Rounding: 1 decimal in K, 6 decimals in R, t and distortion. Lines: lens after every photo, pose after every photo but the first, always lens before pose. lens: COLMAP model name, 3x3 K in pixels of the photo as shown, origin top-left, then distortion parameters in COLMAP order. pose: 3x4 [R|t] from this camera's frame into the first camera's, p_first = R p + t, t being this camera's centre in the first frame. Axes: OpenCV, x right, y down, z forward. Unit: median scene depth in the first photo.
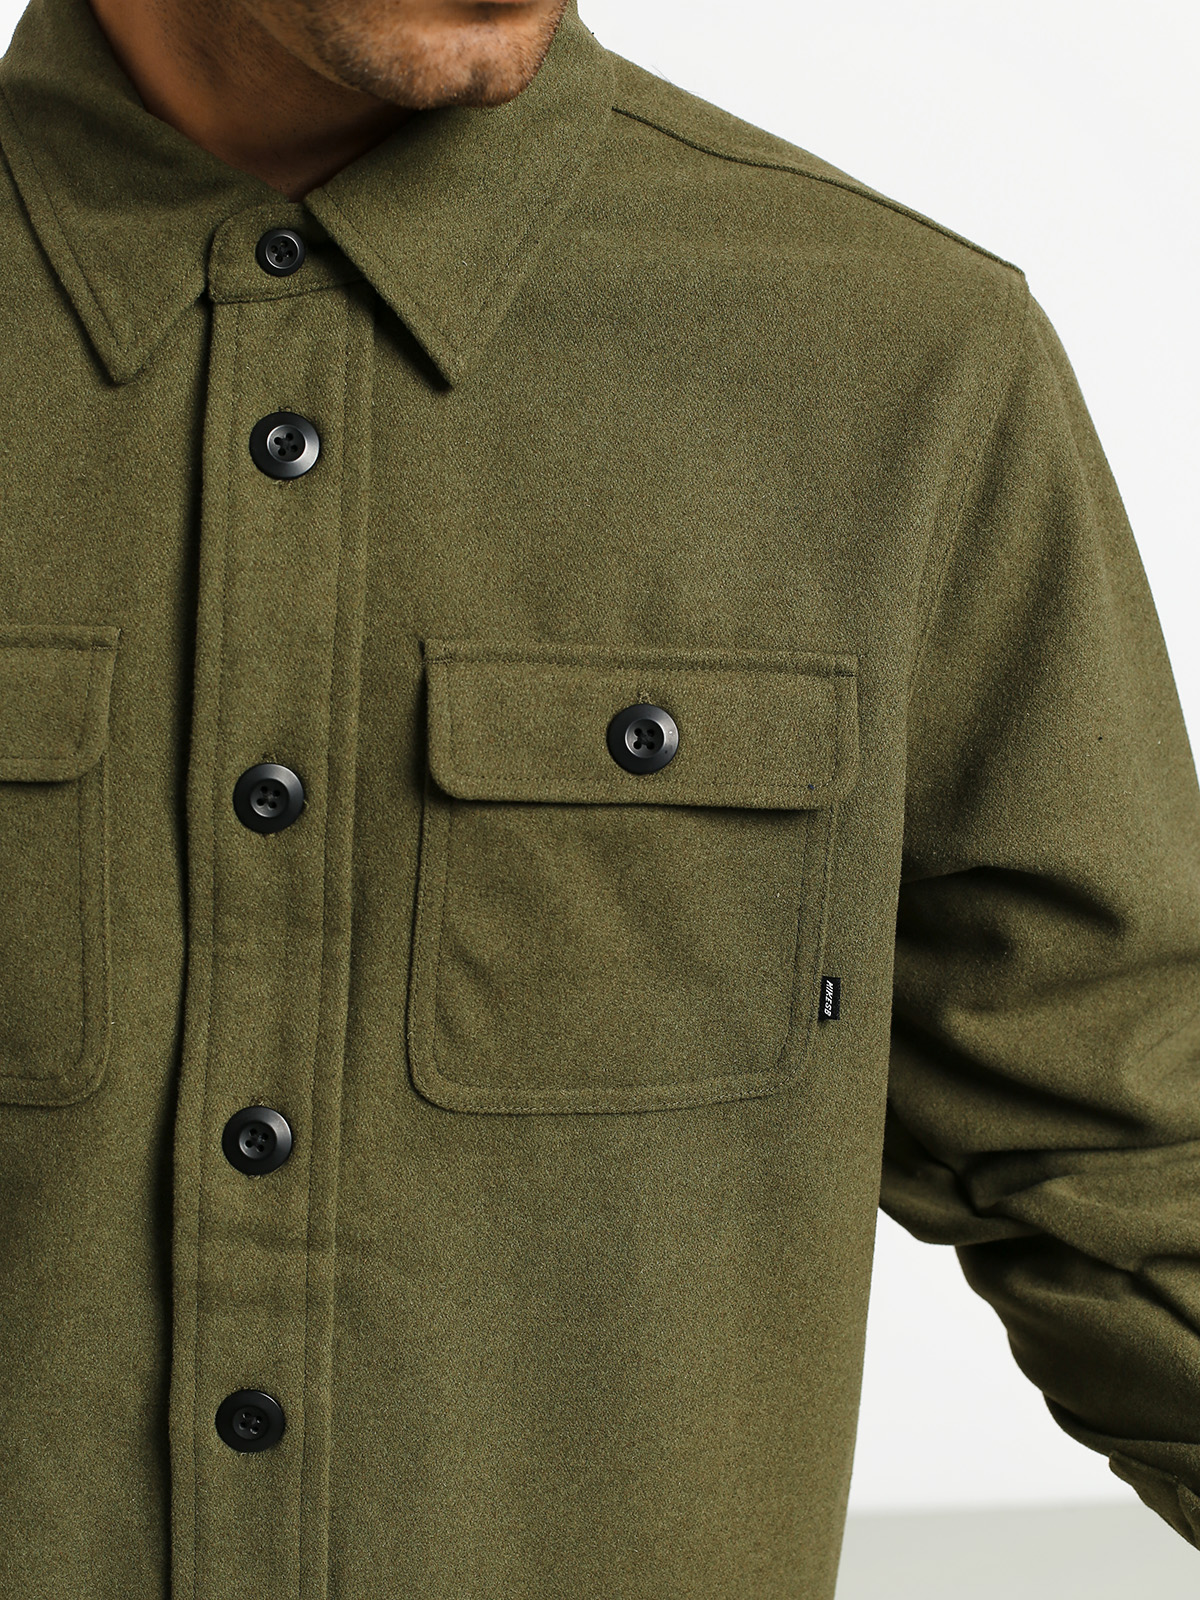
lens RADIAL K [[2212.8, 0, 517.3], [0, 2212.8, 844.1], [0, 0, 1]] dist [0.012948, 0.000000]
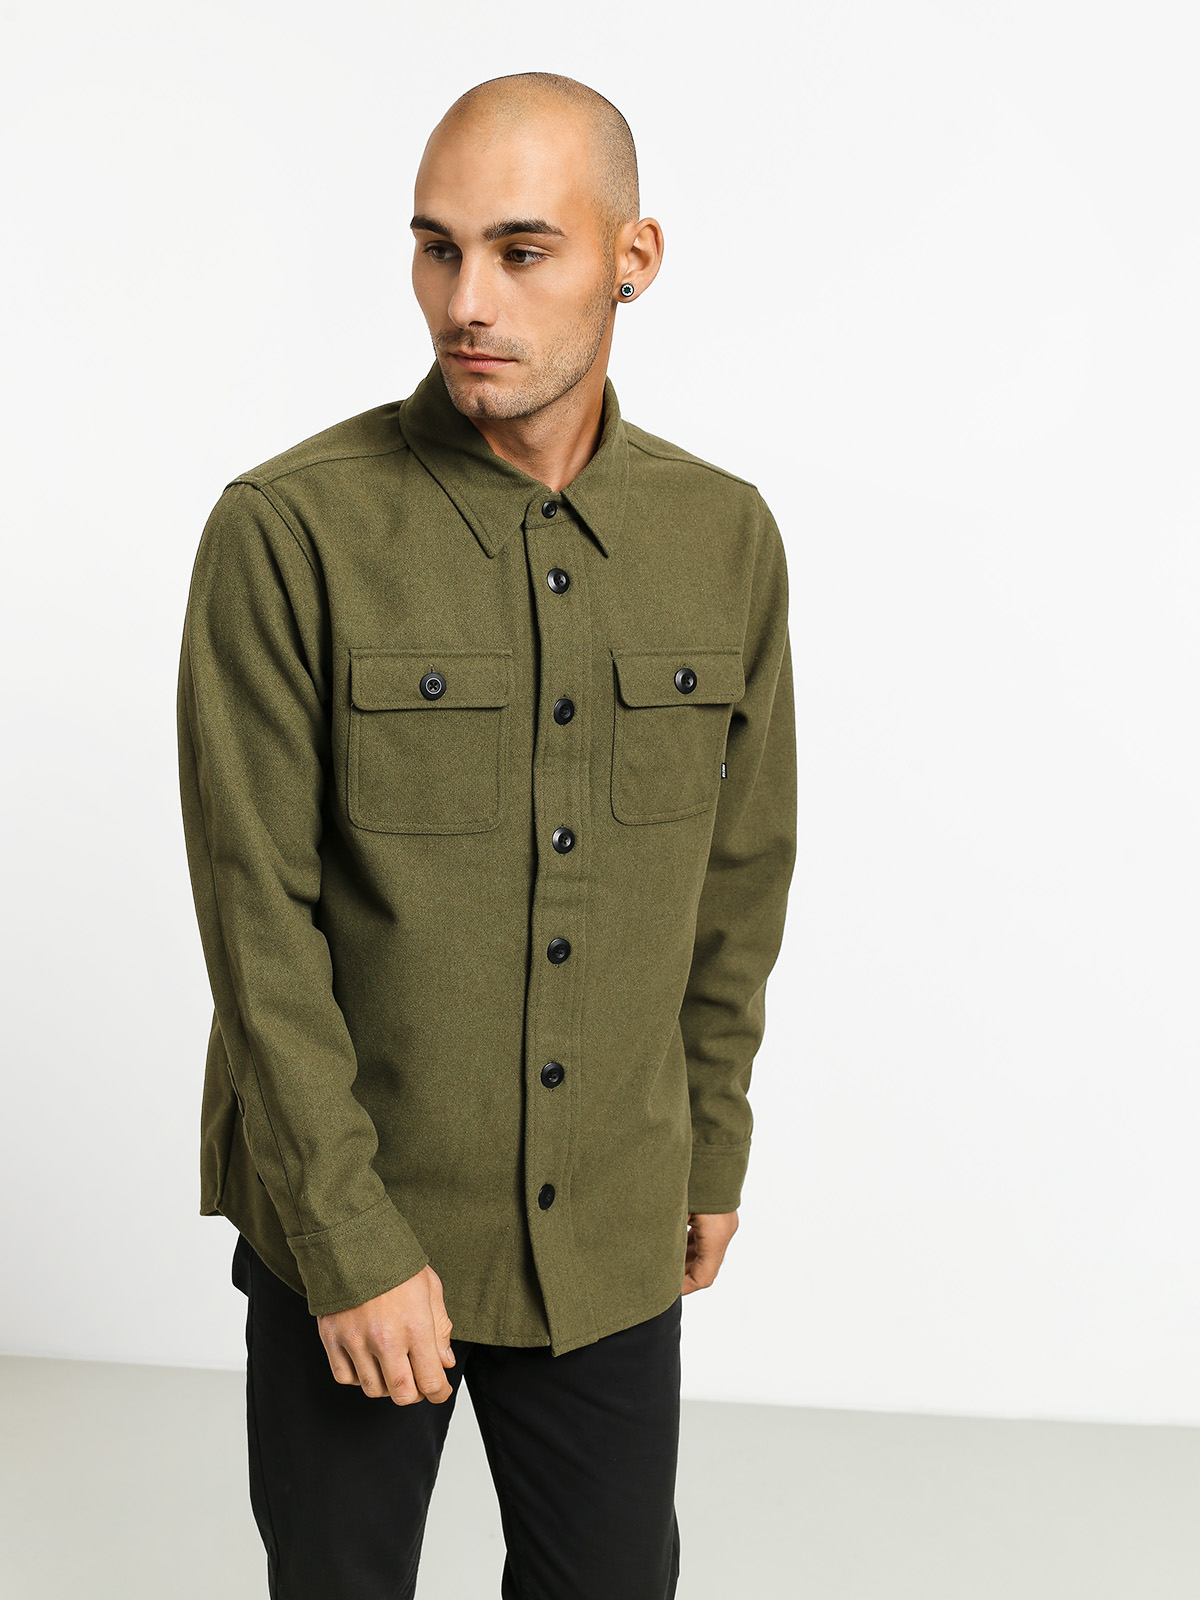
lens RADIAL K [[2212.8, 0, 602.8], [0, 2212.8, 798.9], [0, 0, 1]] dist [0.012948, 0.000000]
pose [[0.912608, -0.084835, 0.399937, -1.150964], [0.086007, 0.996181, 0.015051, 0.048610], [-0.399687, 0.020661, 0.916419, -1.481855]]
